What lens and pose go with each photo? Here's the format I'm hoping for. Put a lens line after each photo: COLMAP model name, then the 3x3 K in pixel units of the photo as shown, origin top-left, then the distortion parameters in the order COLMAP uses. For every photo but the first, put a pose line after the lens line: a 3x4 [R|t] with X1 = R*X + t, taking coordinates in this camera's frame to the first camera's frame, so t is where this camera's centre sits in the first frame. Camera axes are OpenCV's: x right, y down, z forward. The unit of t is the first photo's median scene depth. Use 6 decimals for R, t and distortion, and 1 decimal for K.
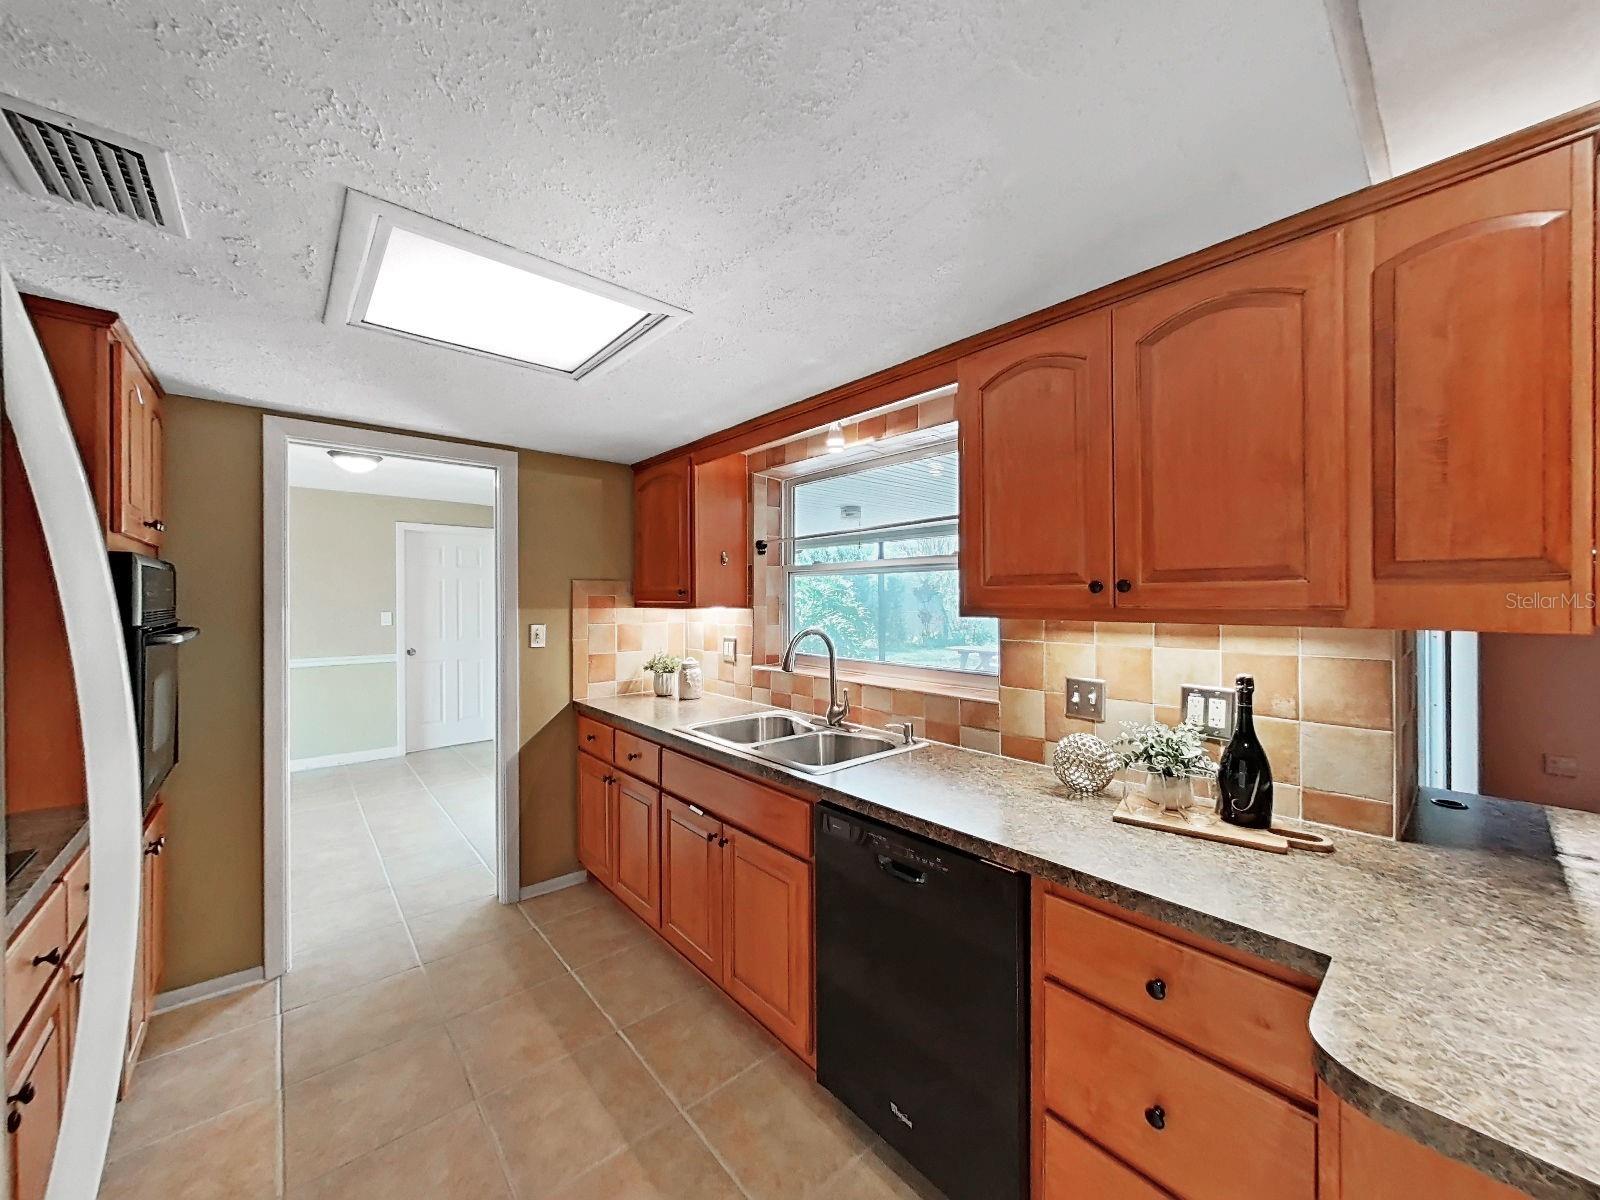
lens RADIAL K [[594.7, 0, 800.0], [0, 594.7, 600.0], [0, 0, 1]] dist [-0.003464, -0.000067]
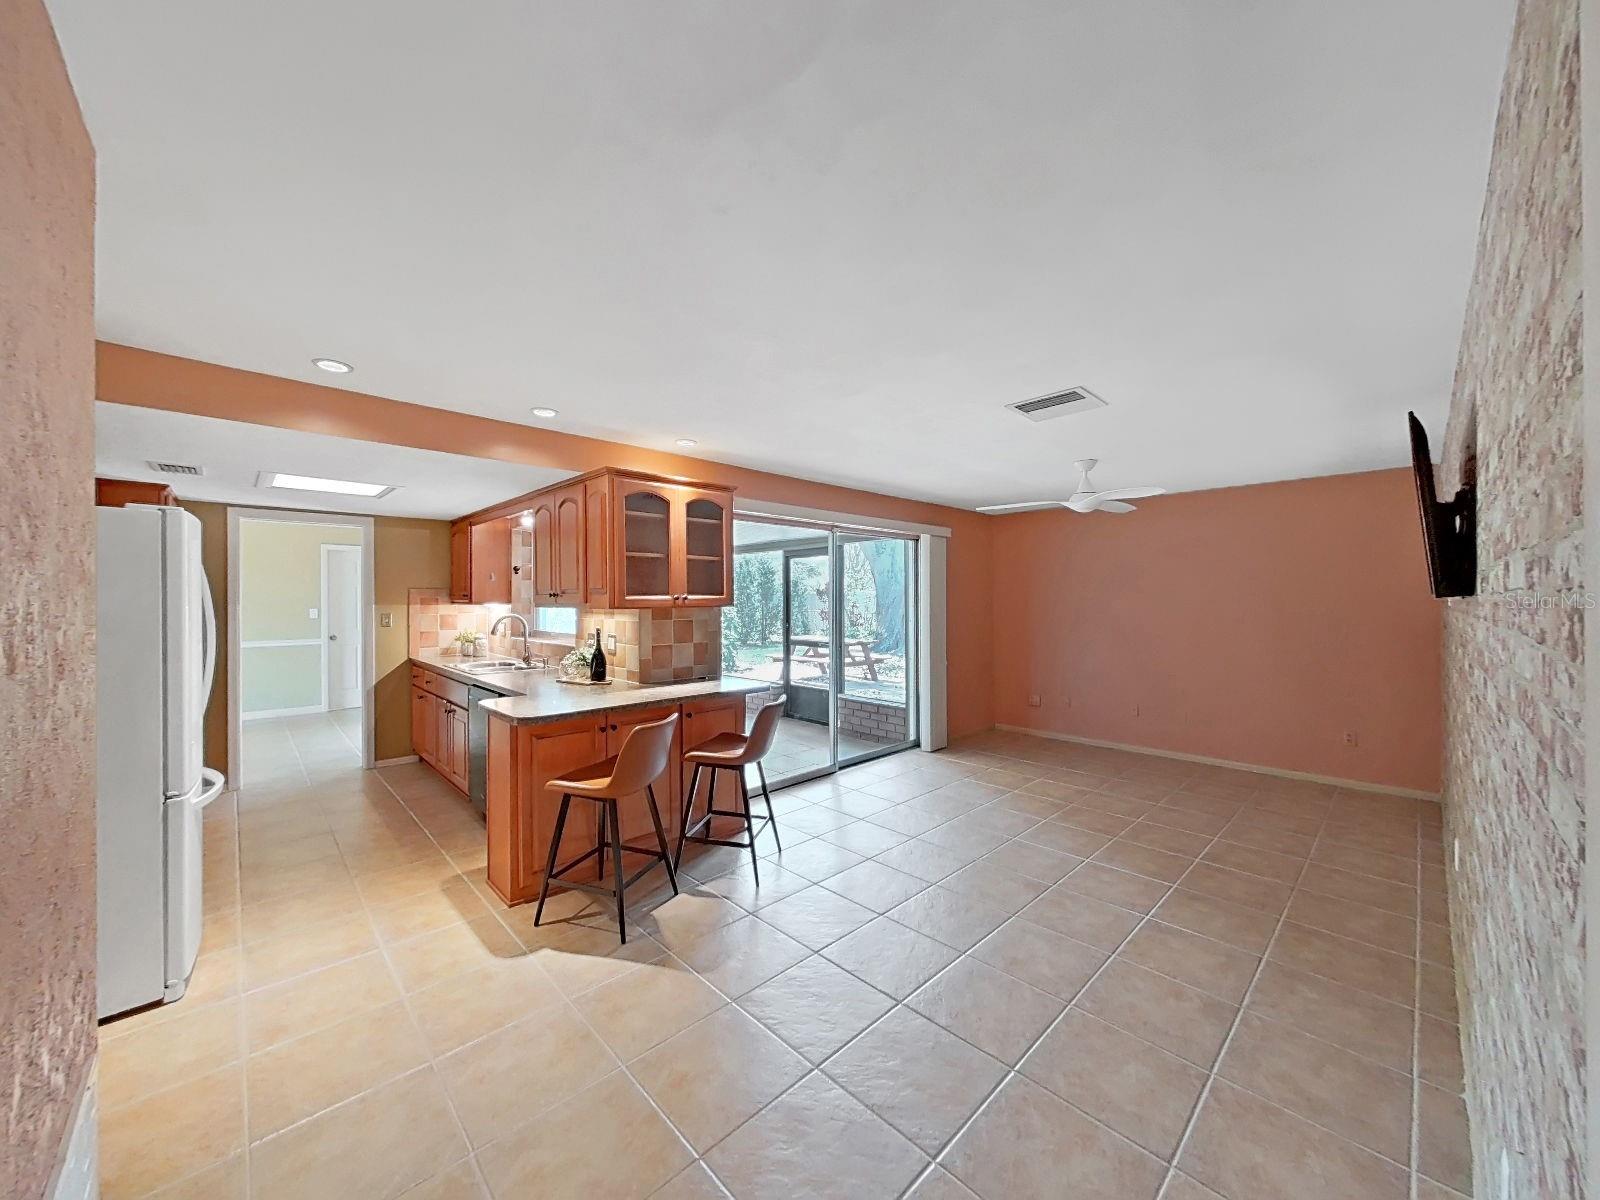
lens RADIAL K [[607.7, 0, 800.0], [0, 607.7, 600.0], [0, 0, 1]] dist [0.001819, -0.000004]
pose [[0.999441, 0.000163, 0.033430, 0.904487], [-0.000306, 0.999991, 0.004253, -0.010069], [-0.033429, -0.004260, 0.999432, -1.058220]]
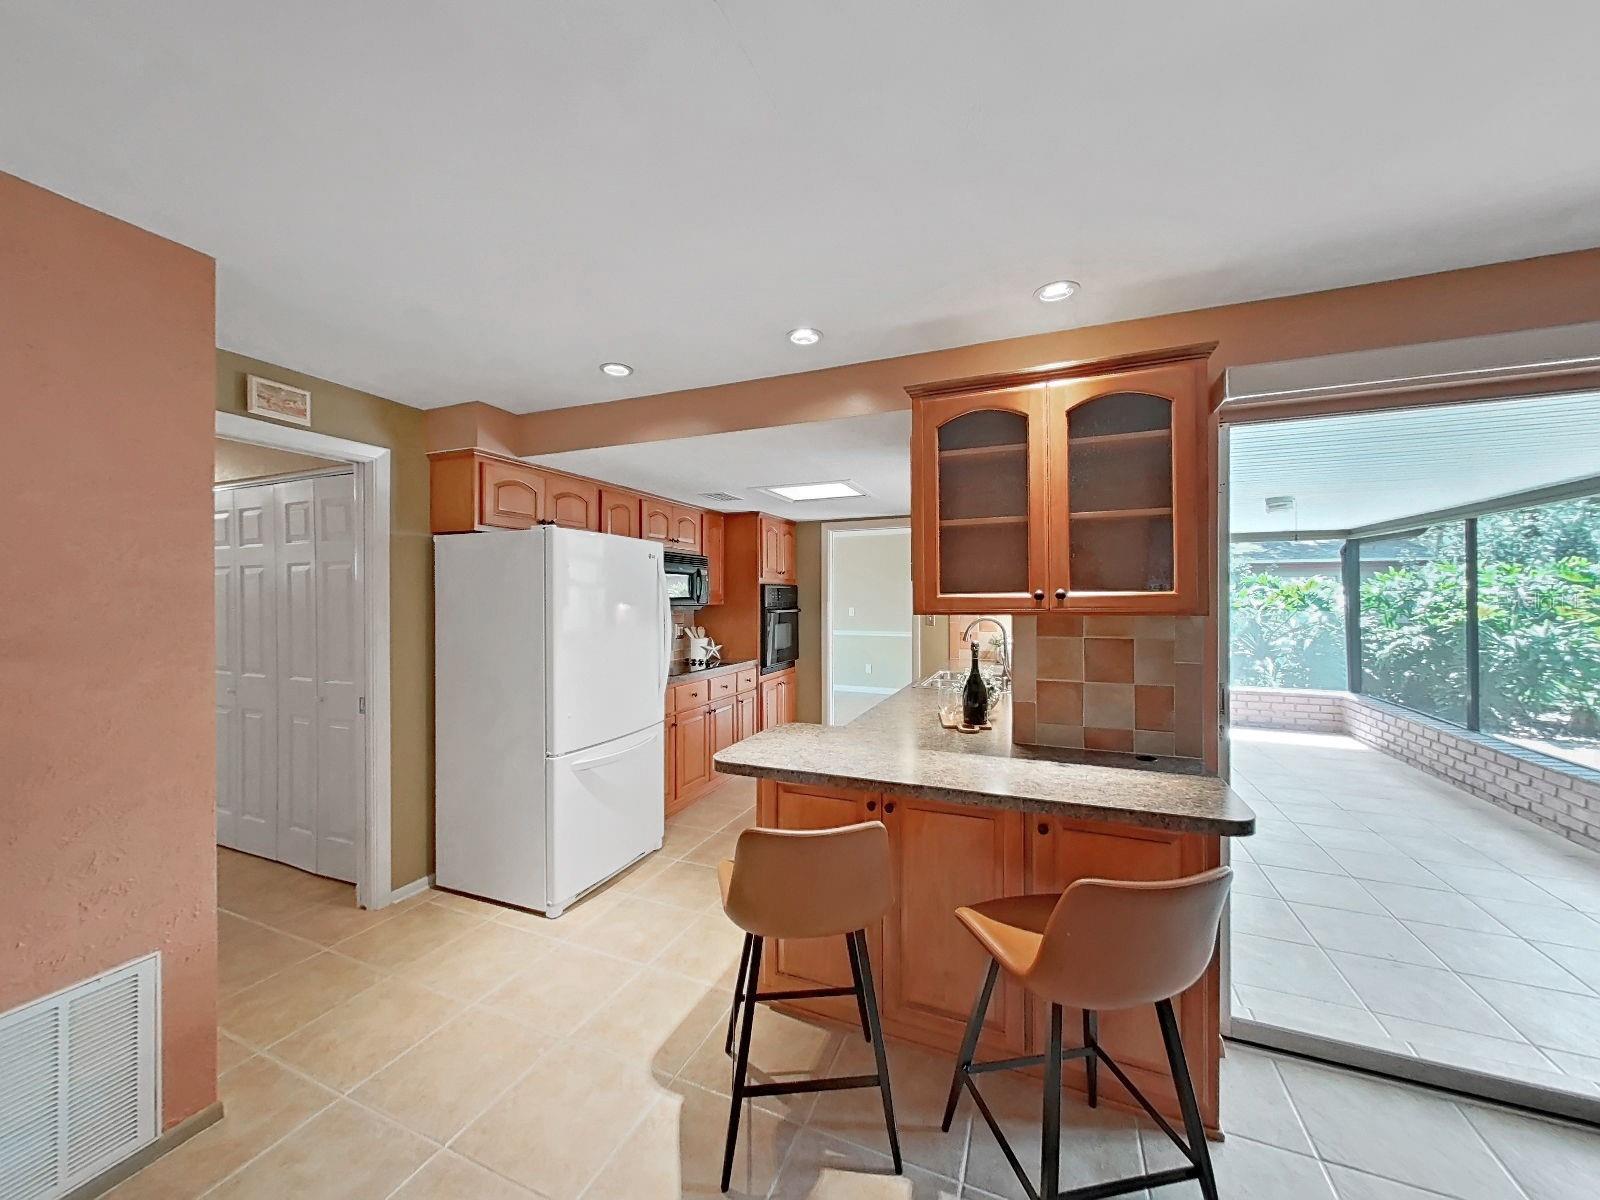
lens RADIAL K [[594.7, 0, 800.0], [0, 594.7, 600.0], [0, 0, 1]] dist [-0.003464, -0.000067]
pose [[0.439479, 0.006496, -0.898229, 1.210655], [-0.000423, 0.999975, 0.007025, -0.009076], [0.898253, -0.002708, 0.439471, -0.154704]]
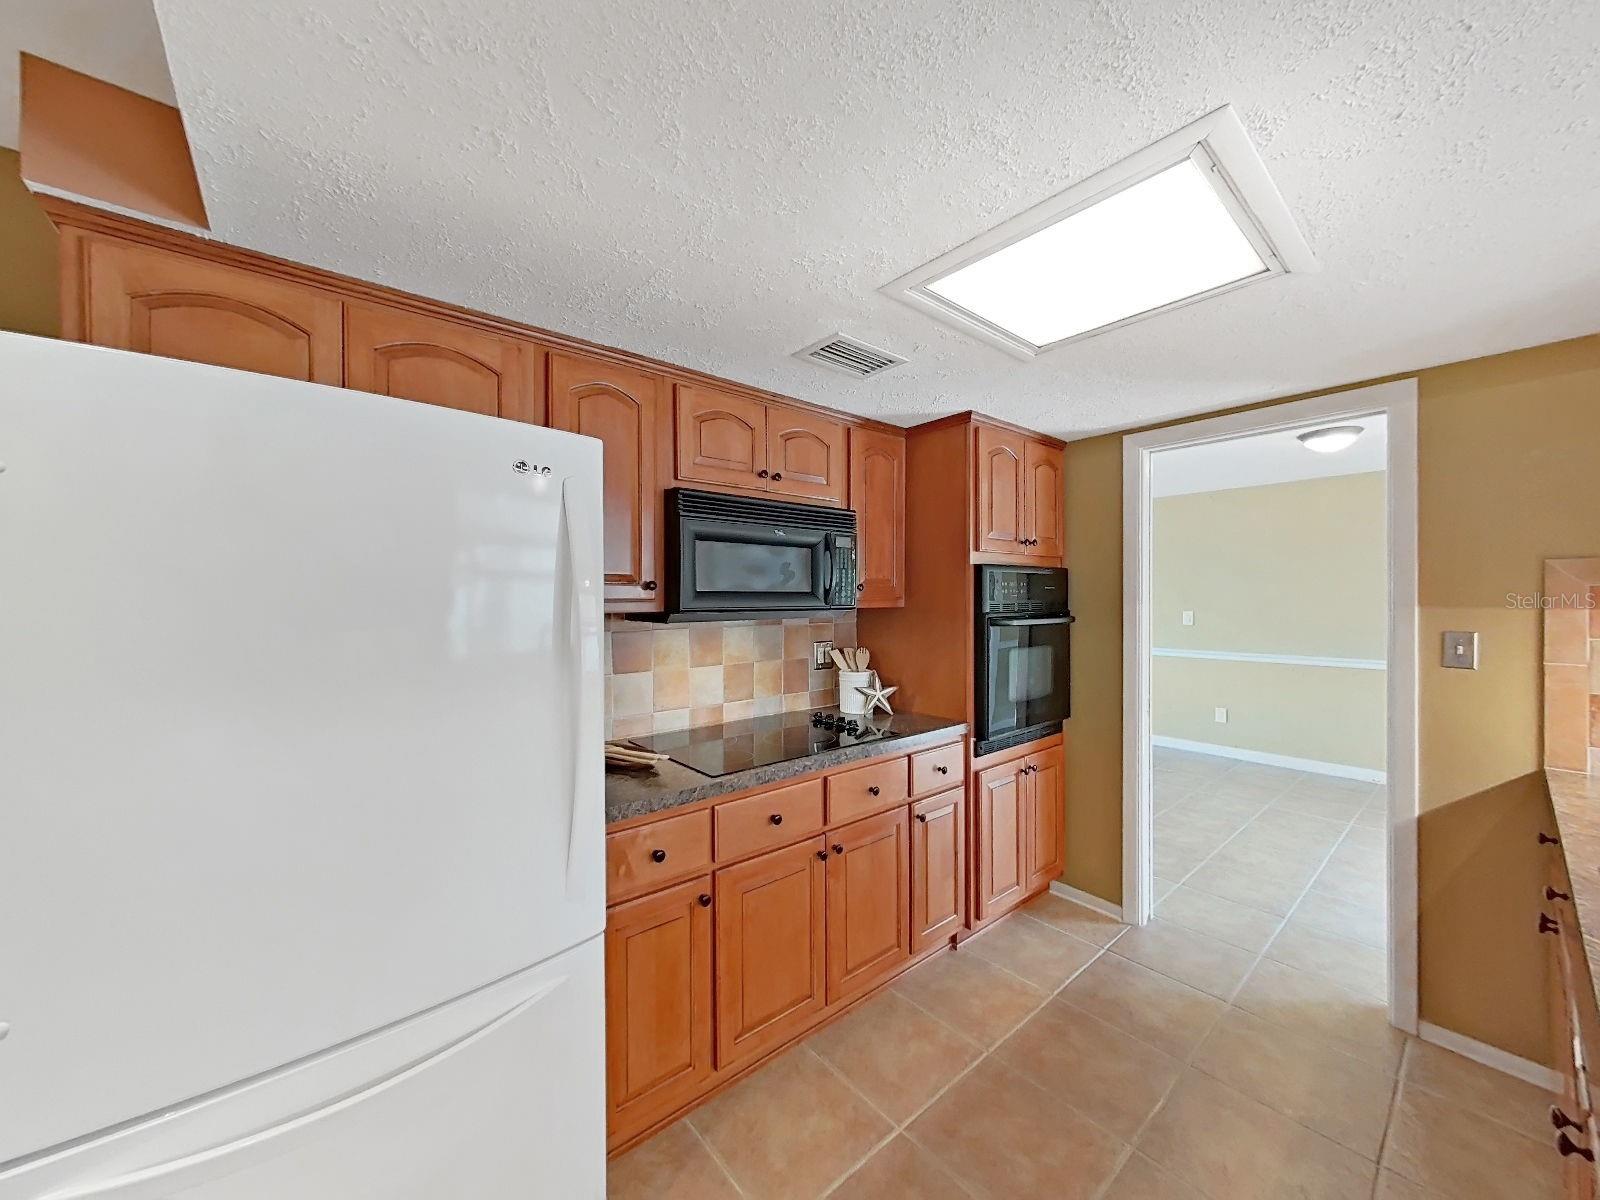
lens RADIAL K [[594.7, 0, 800.0], [0, 594.7, 600.0], [0, 0, 1]] dist [-0.003464, -0.000067]
pose [[-0.024859, 0.009218, -0.999648, 0.265632], [0.002300, 0.999955, 0.009163, -0.001973], [0.999688, -0.002071, -0.024879, 0.377665]]
